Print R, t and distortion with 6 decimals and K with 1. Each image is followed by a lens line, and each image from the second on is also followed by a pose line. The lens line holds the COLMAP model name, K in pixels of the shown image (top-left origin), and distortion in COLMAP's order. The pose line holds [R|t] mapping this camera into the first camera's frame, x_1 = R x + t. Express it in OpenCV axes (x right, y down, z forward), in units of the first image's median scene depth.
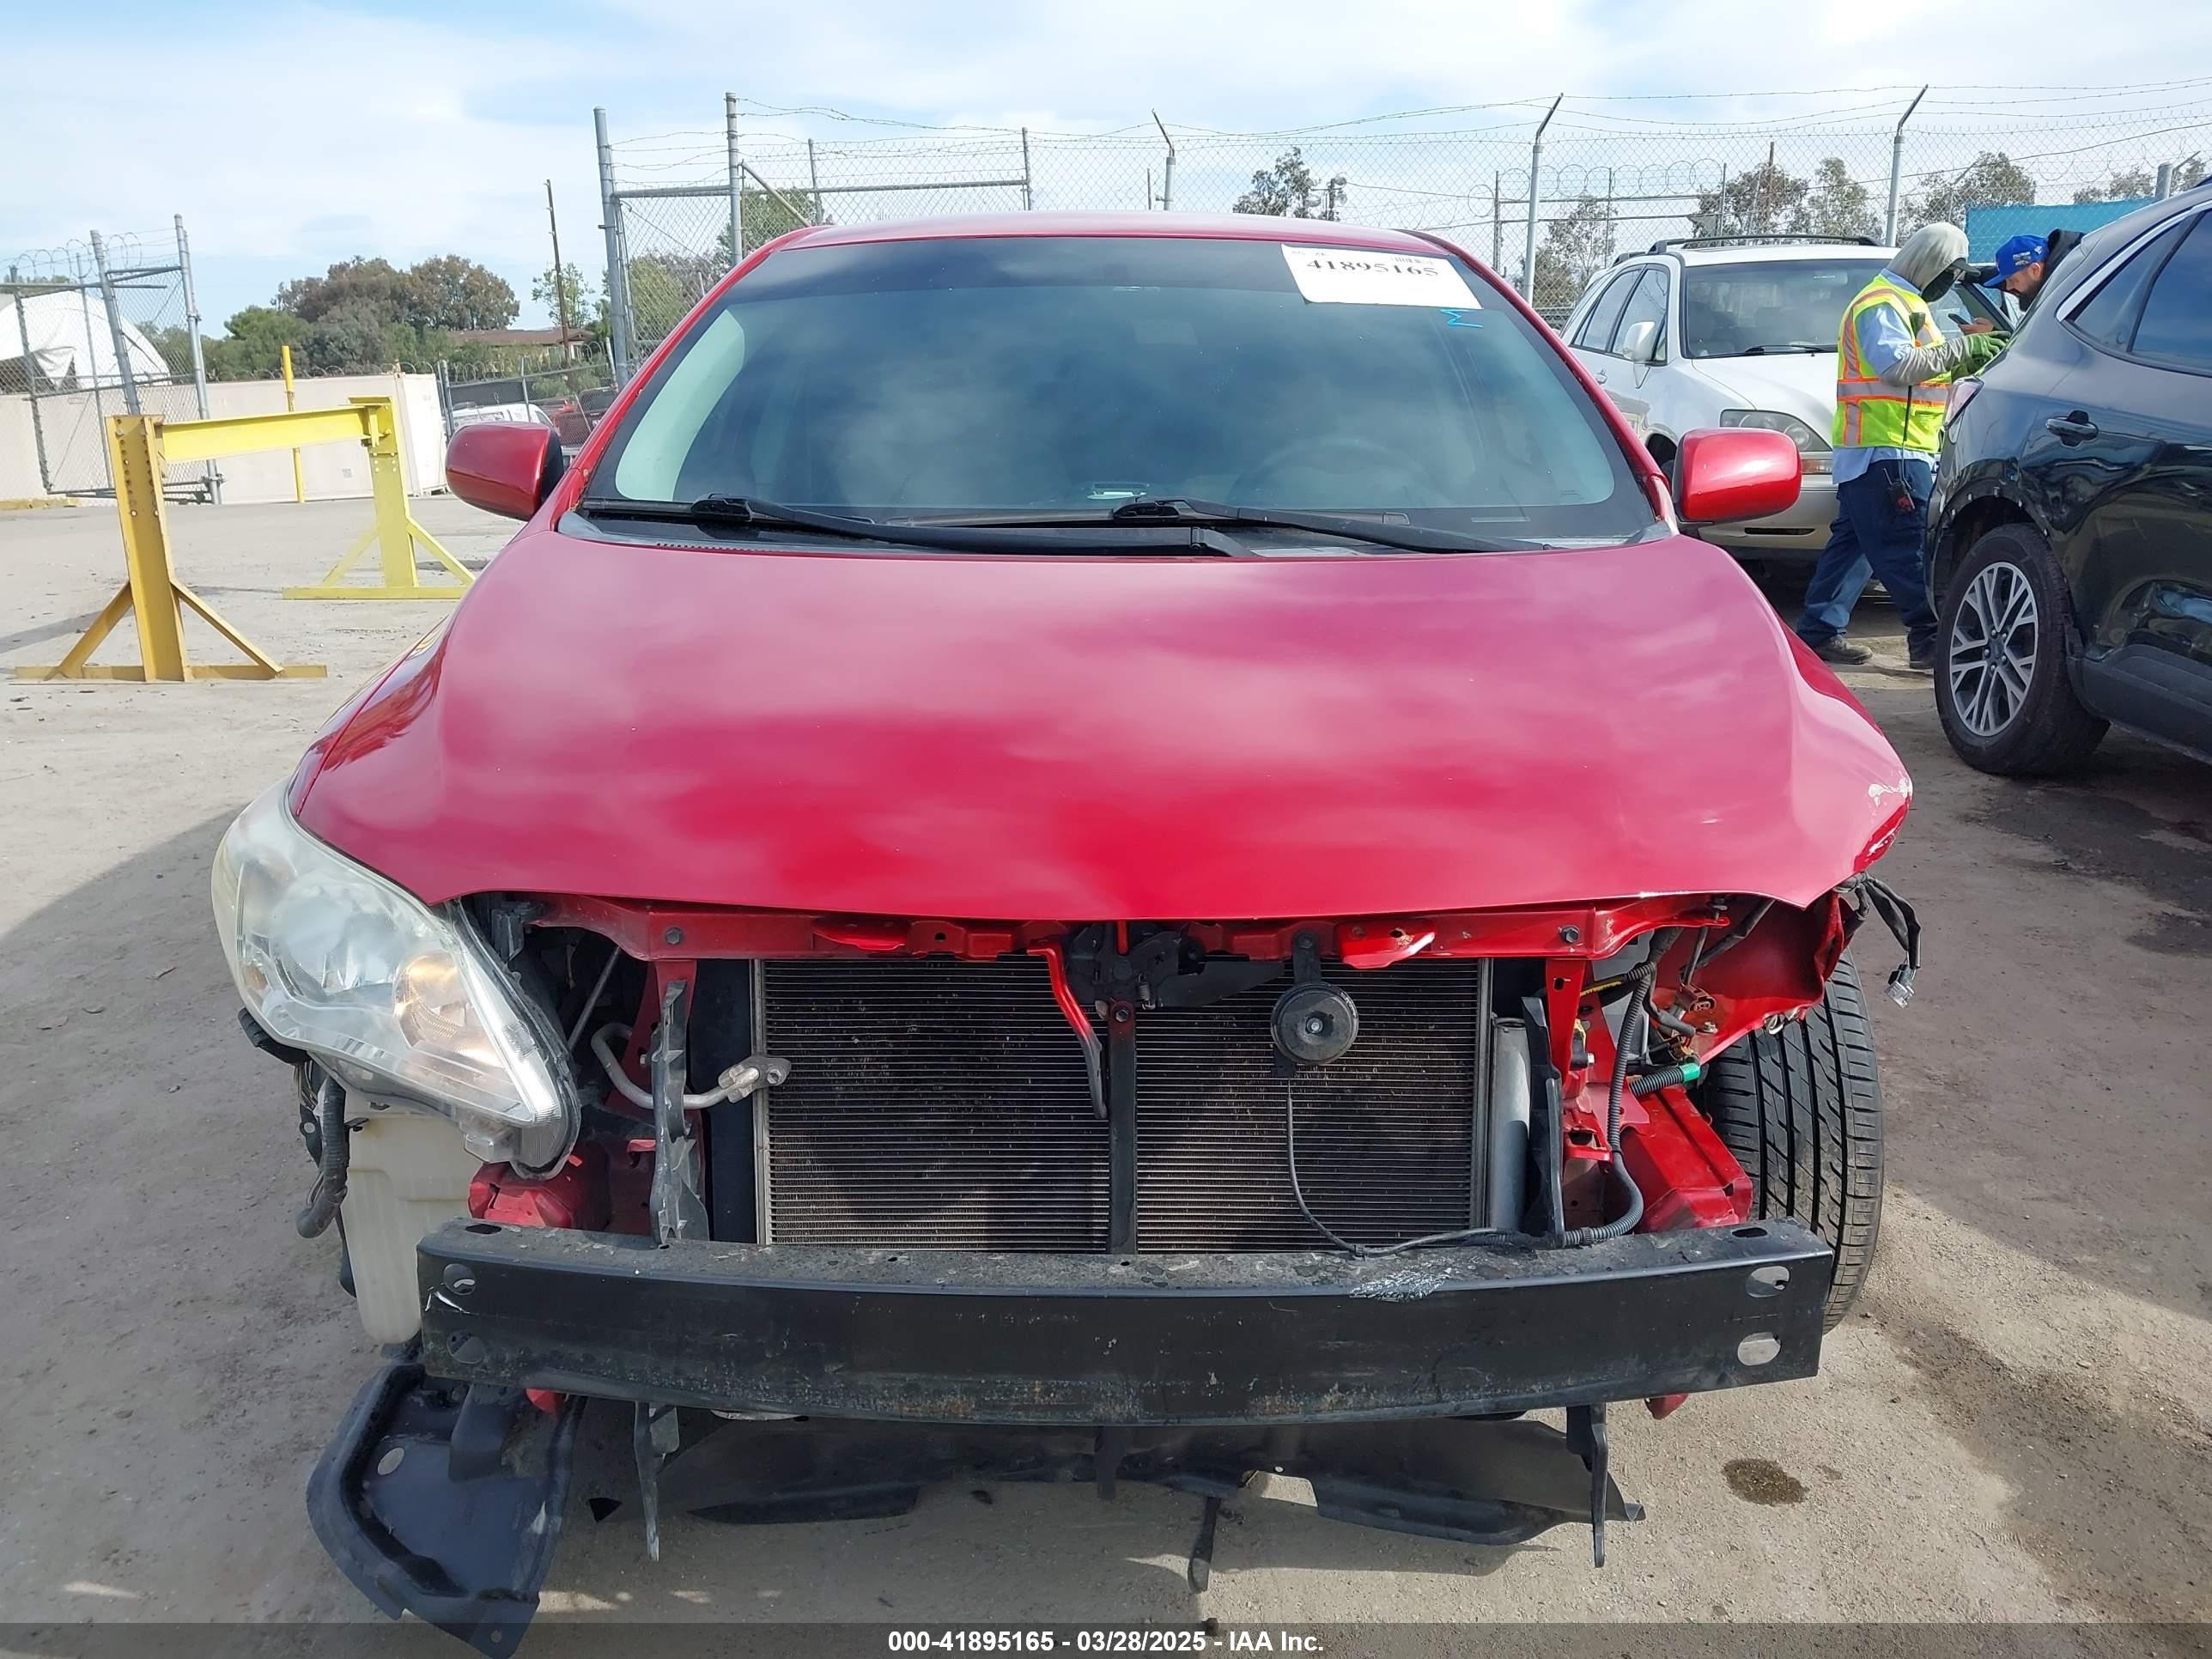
lens RADIAL K [[1660.7, 0, 1106.0], [0, 1660.7, 829.5], [0, 0, 1]] dist [0.053720, -0.062798]
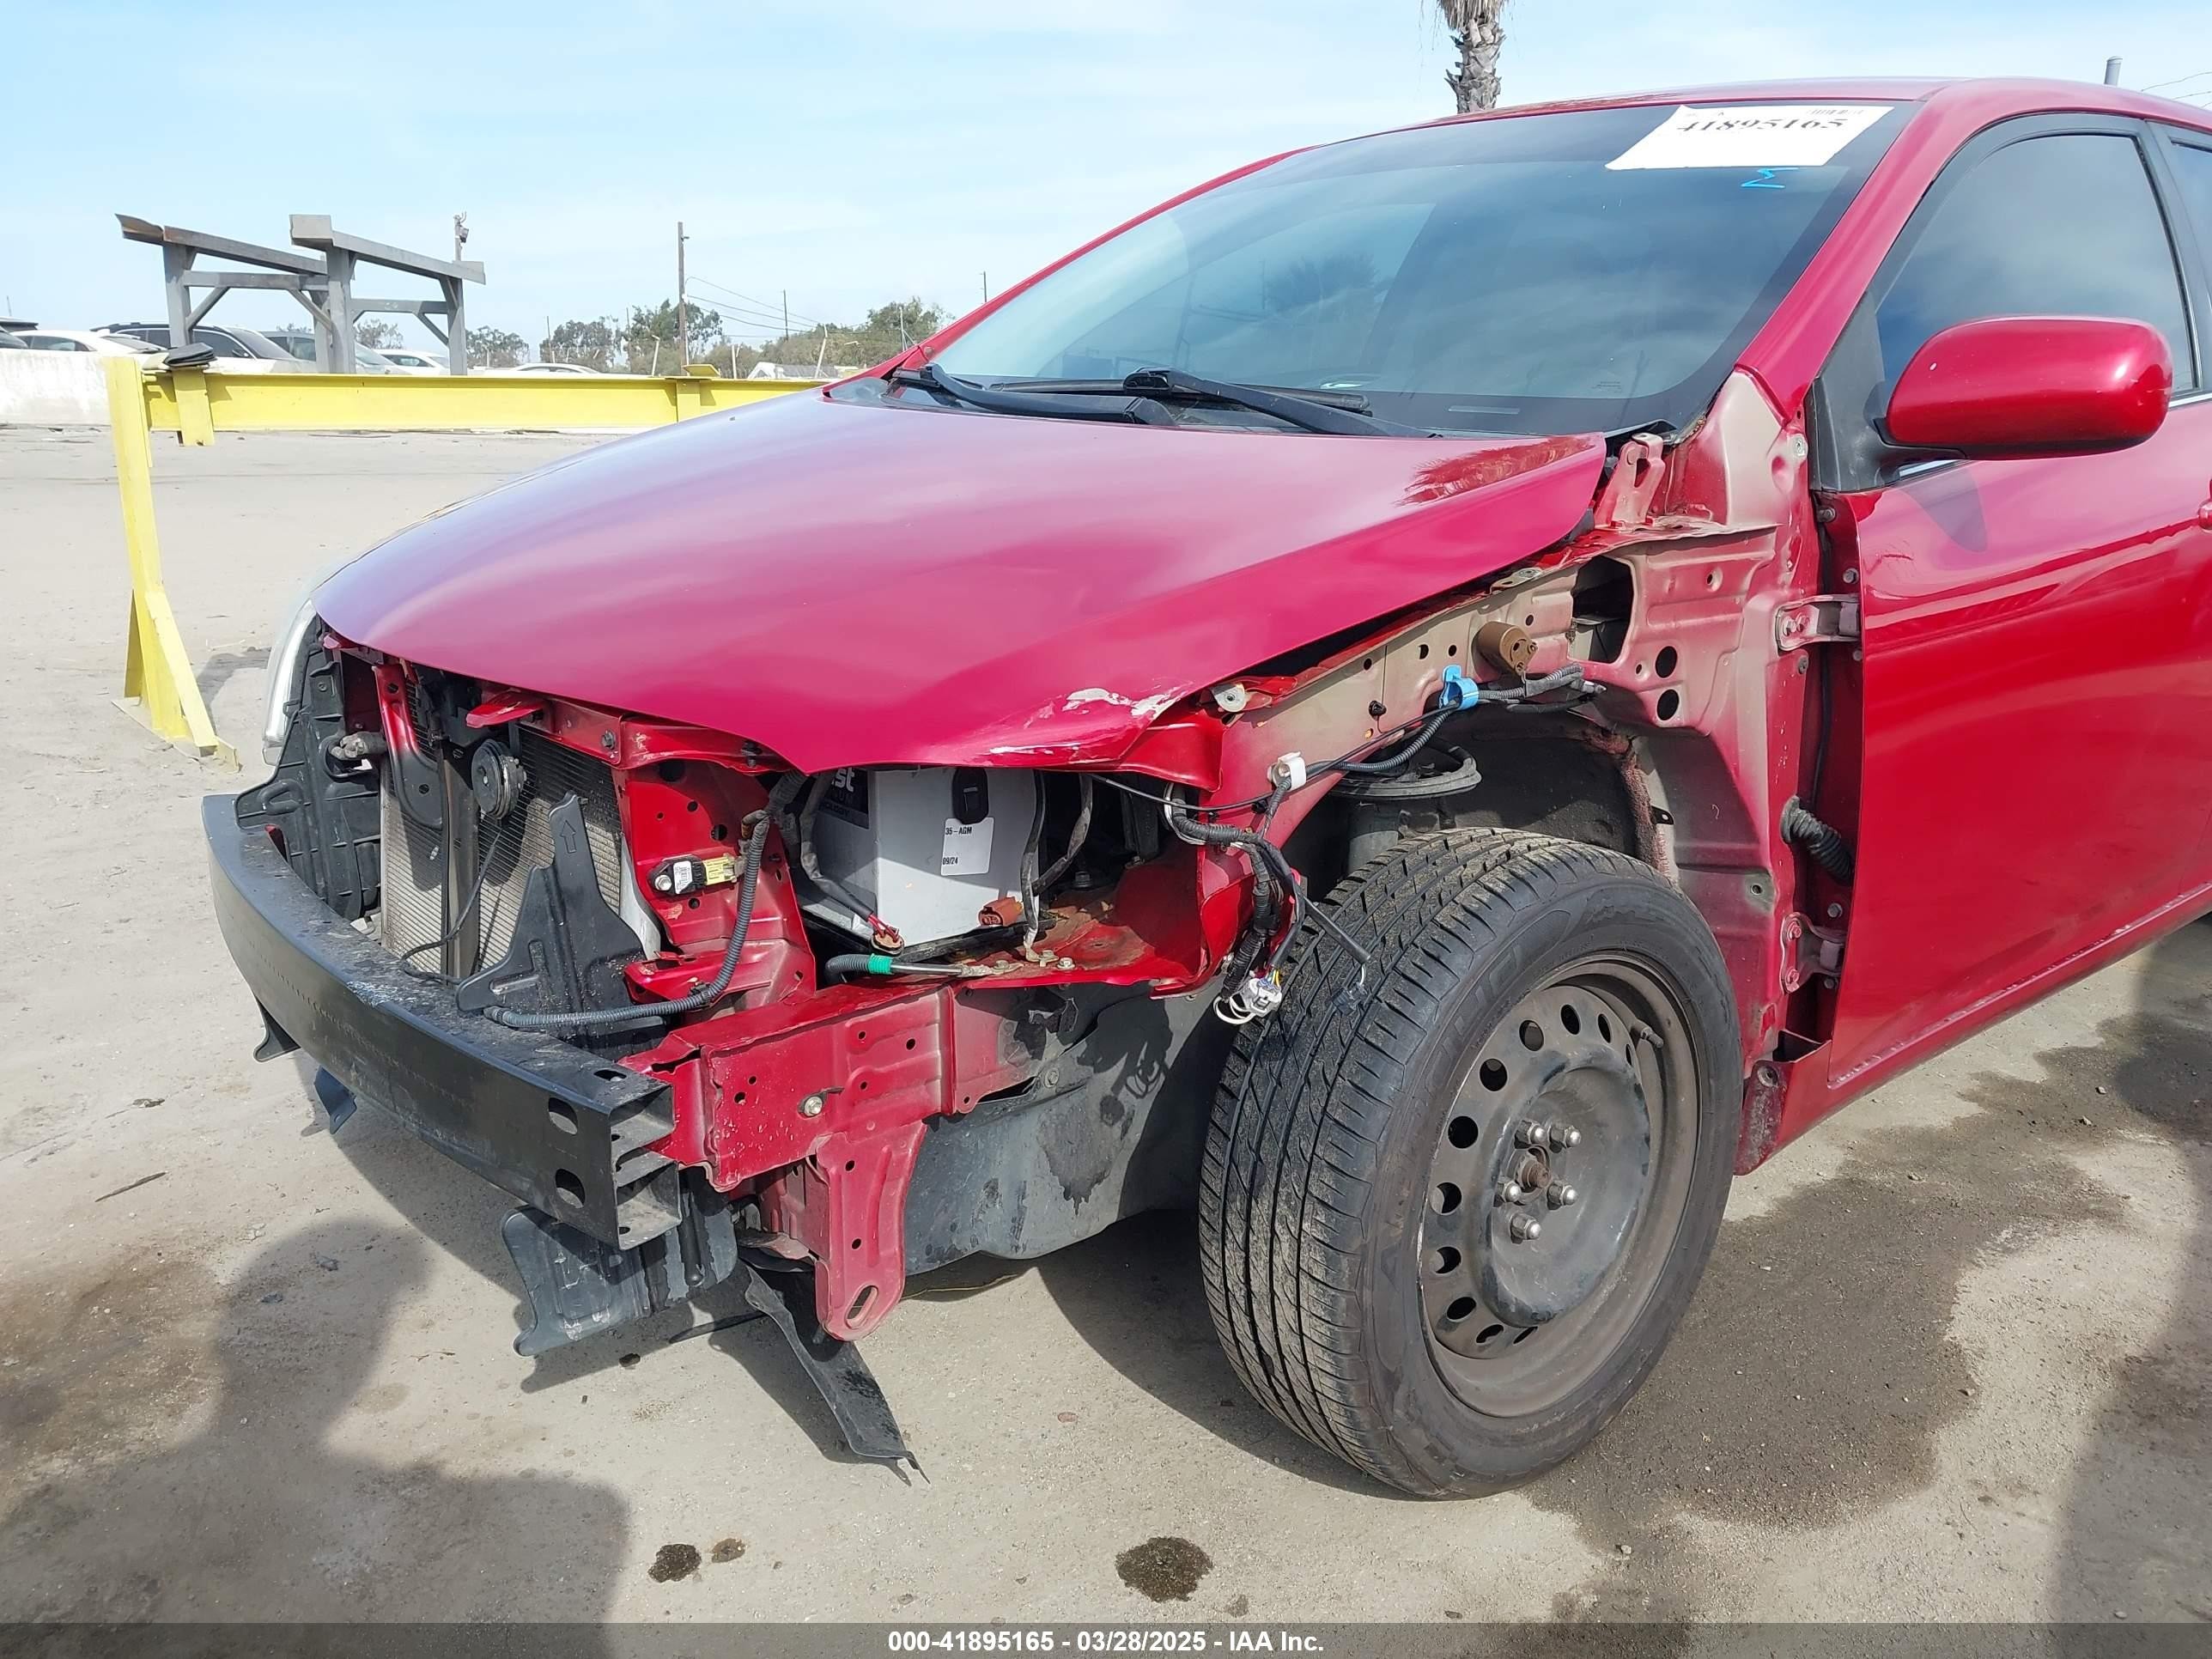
lens RADIAL K [[1663.0, 0, 1149.7], [0, 1663.0, 831.5], [0, 0, 1]] dist [0.043480, -0.037443]
pose [[0.658903, 0.220679, -0.719130, 0.102576], [-0.222219, 0.970437, 0.094190, -0.003756], [0.718656, 0.097742, 0.688463, 0.045989]]
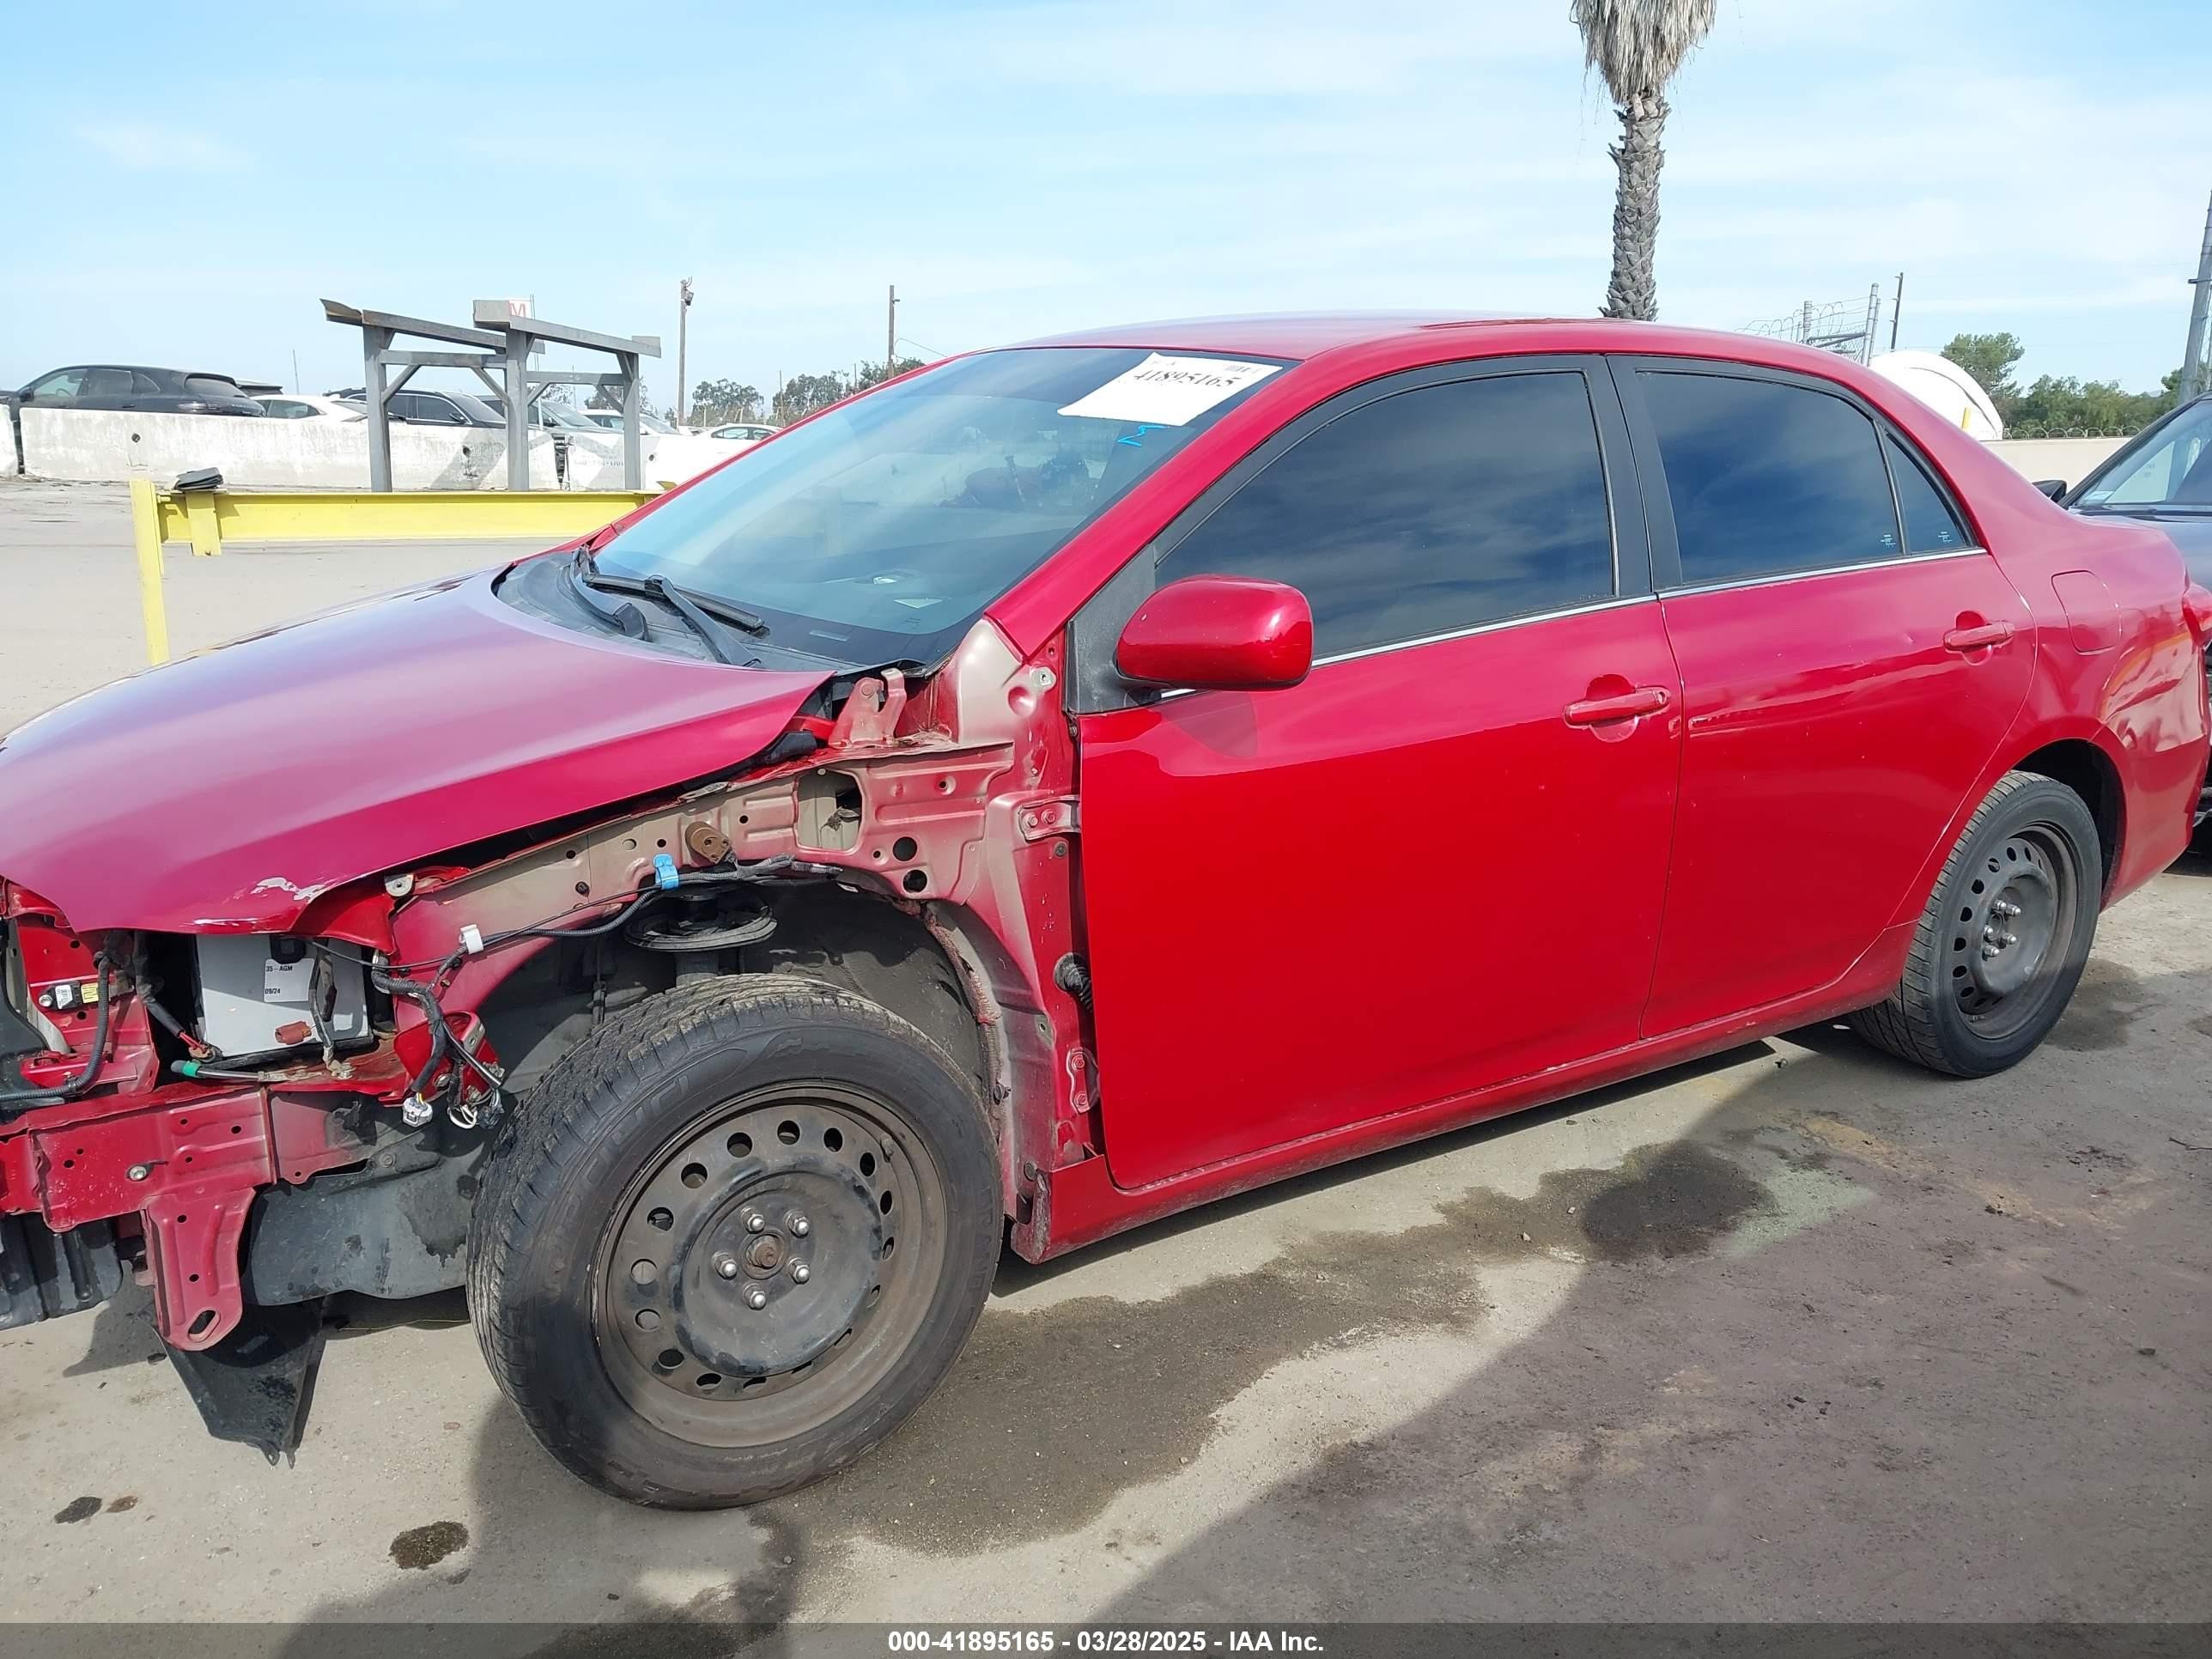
lens RADIAL K [[1679.3, 0, 1197.8], [0, 1679.3, 846.1], [0, 0, 1]] dist [0.048665, -0.060783]
pose [[0.571250, 0.226568, -0.788886, 0.161598], [-0.246736, 0.964092, 0.098220, -0.029426], [0.782812, 0.138538, 0.606640, 0.077351]]
